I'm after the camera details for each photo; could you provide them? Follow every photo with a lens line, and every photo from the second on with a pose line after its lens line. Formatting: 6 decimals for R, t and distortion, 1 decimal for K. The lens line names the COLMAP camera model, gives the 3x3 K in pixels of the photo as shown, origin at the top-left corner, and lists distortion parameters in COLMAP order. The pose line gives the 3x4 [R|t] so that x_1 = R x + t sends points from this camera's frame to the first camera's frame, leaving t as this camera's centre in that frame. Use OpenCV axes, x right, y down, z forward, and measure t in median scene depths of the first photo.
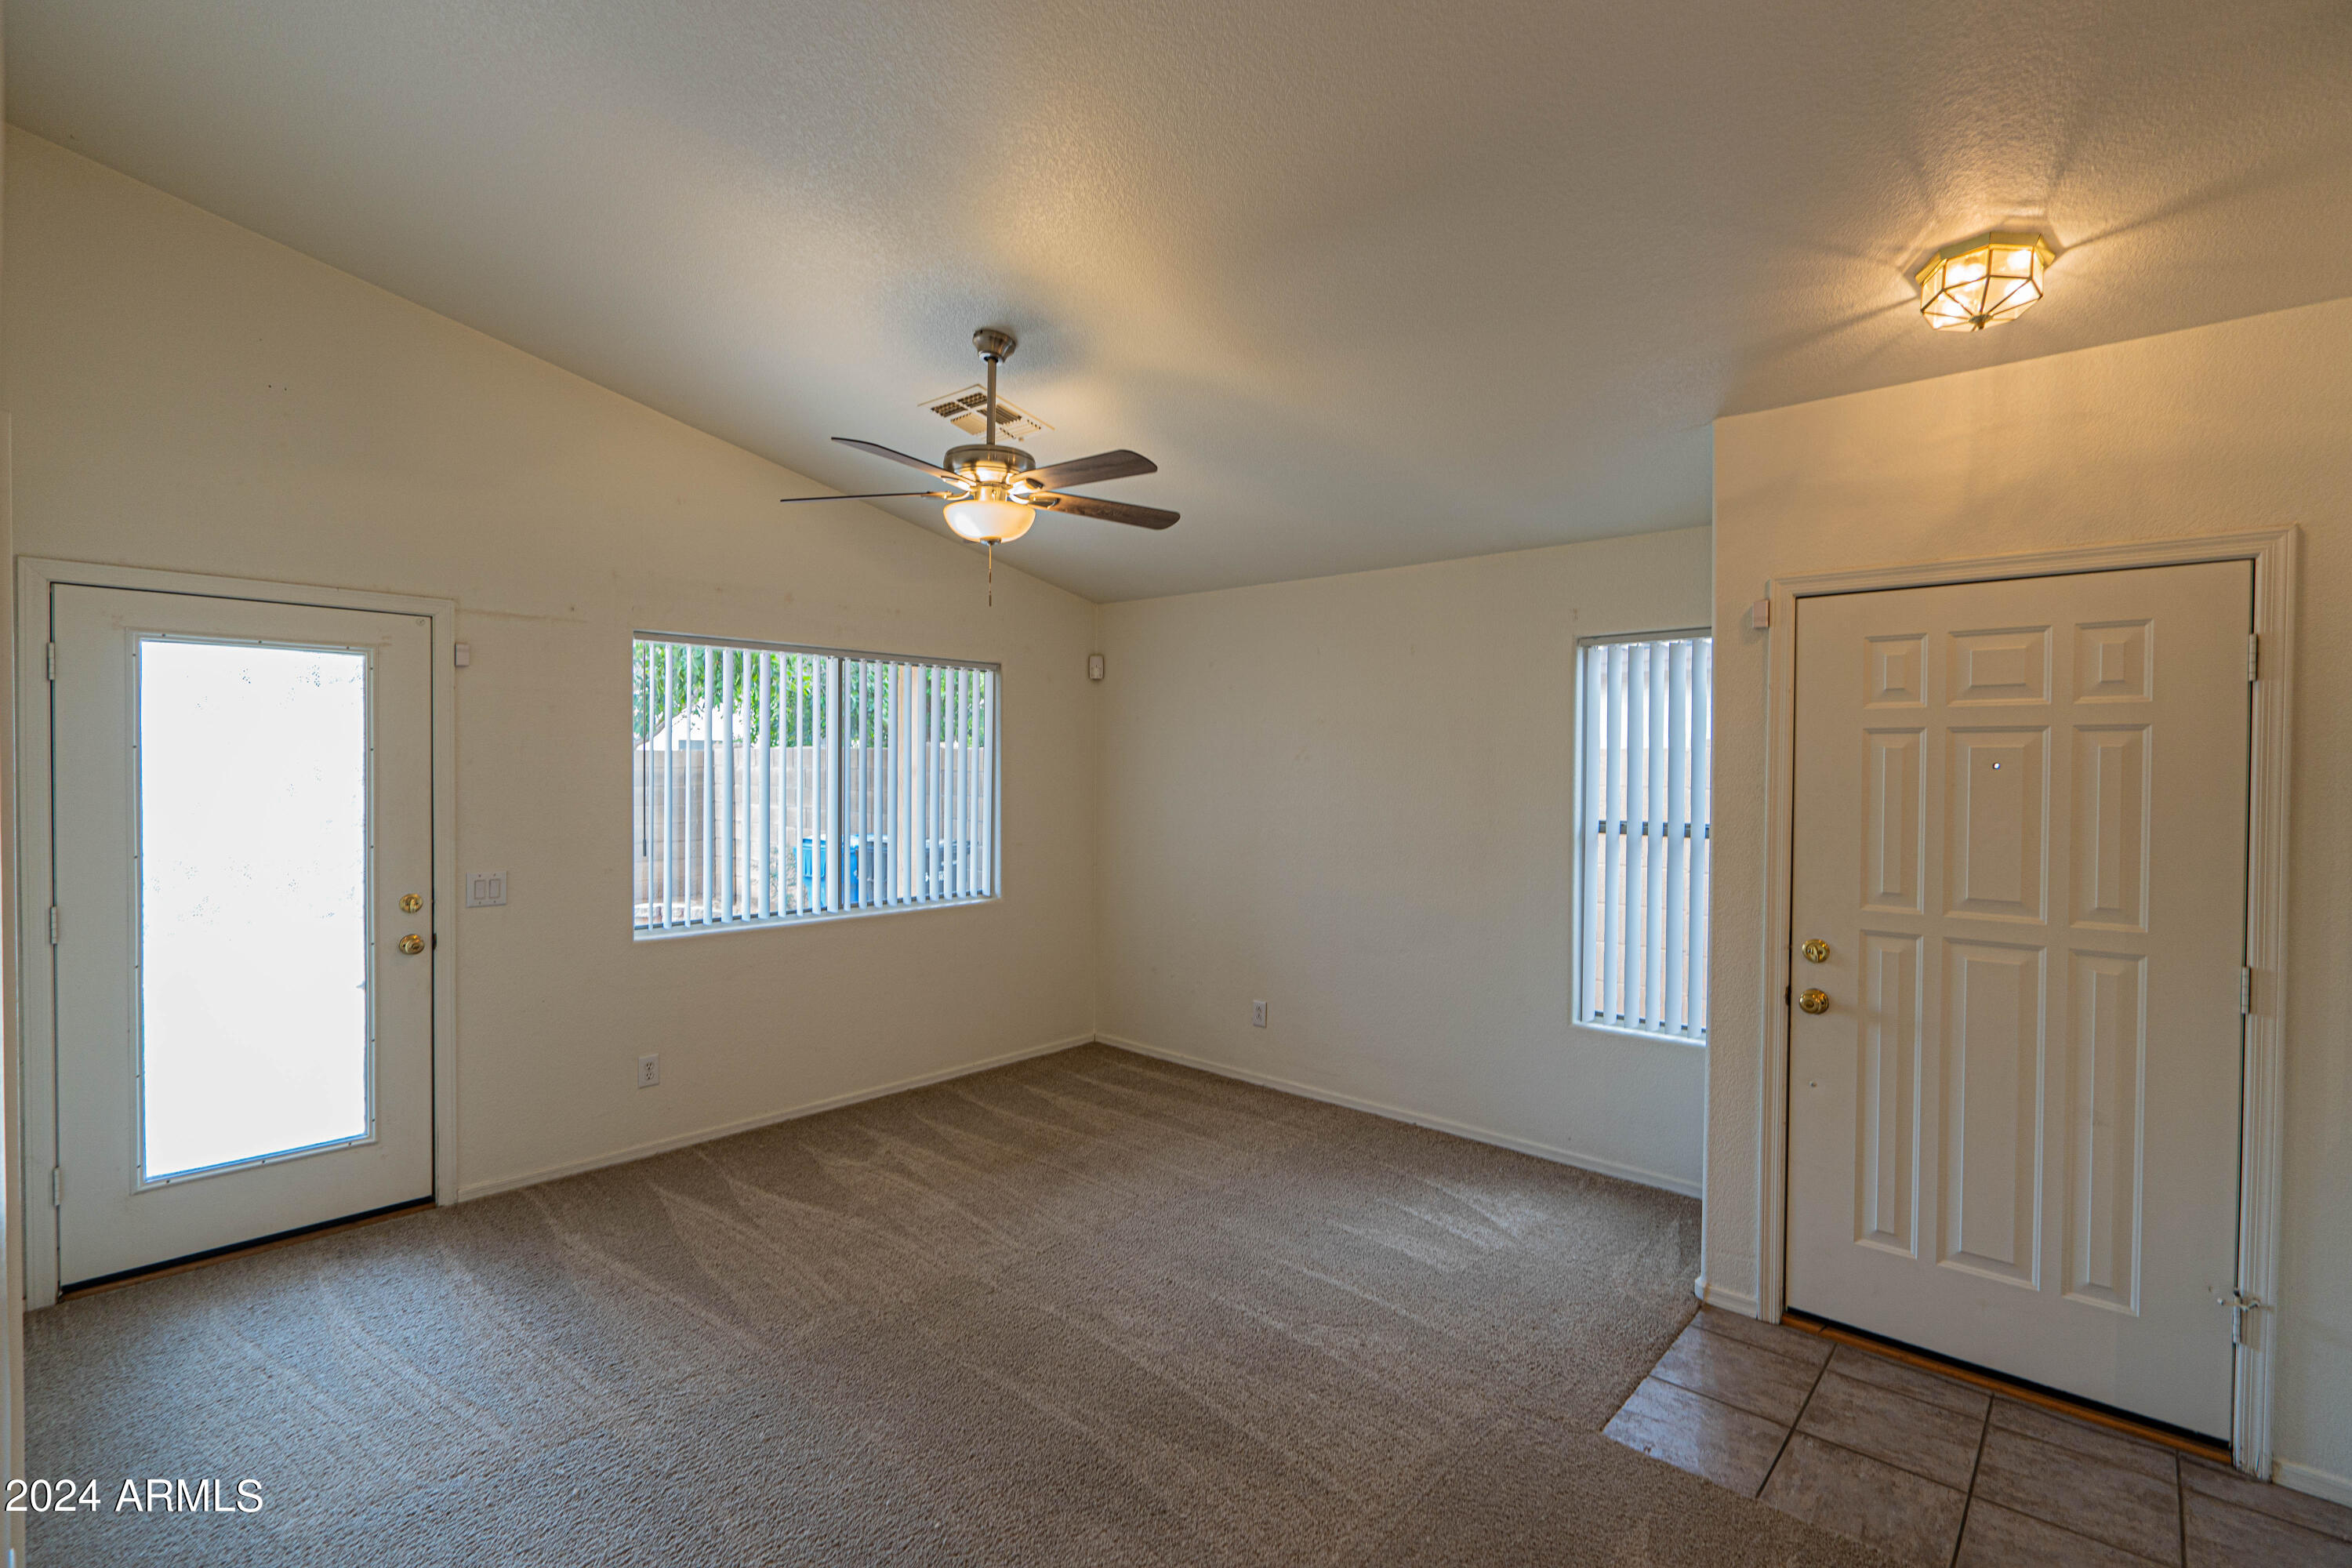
lens RADIAL K [[1073.6, 0, 1172.0], [0, 1073.6, 780.6], [0, 0, 1]] dist [-0.009622, 0.001212]
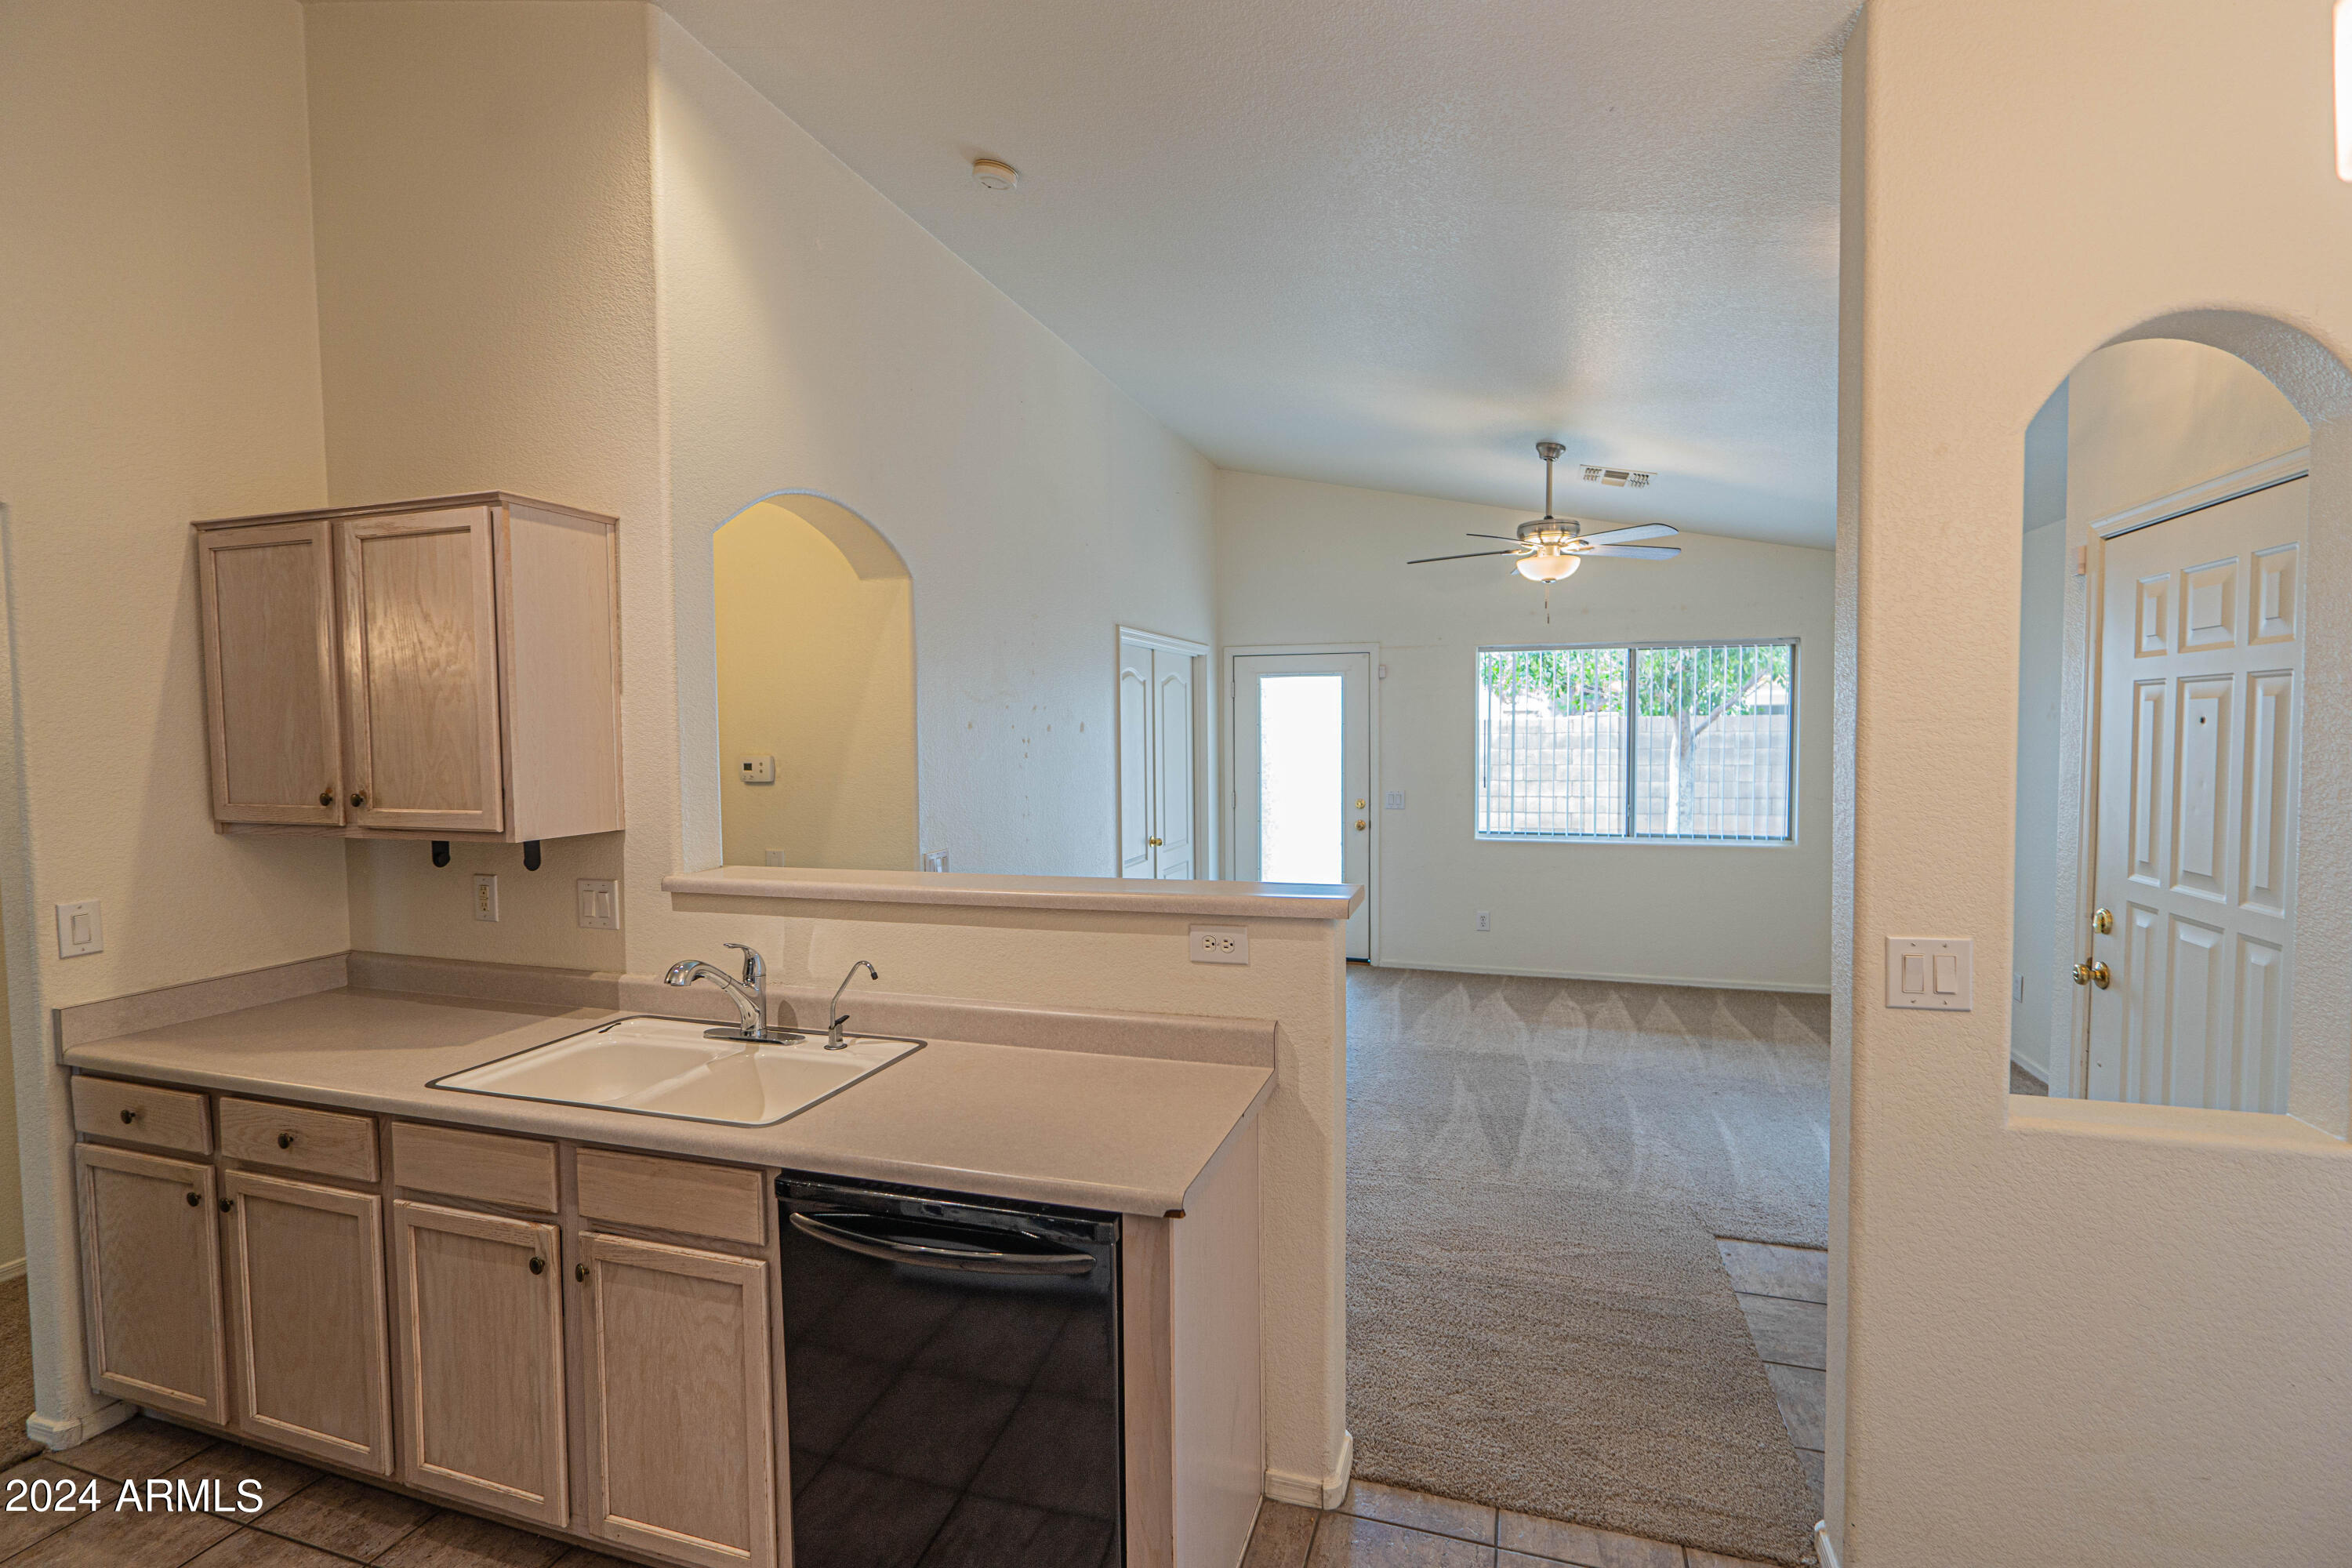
lens RADIAL K [[1073.6, 0, 1172.0], [0, 1073.6, 780.6], [0, 0, 1]] dist [-0.009622, 0.001212]
pose [[0.411834, 0.034613, -0.910601, 0.899837], [-0.004620, 0.999345, 0.035897, 0.005872], [0.911247, -0.010577, 0.411724, -0.098430]]
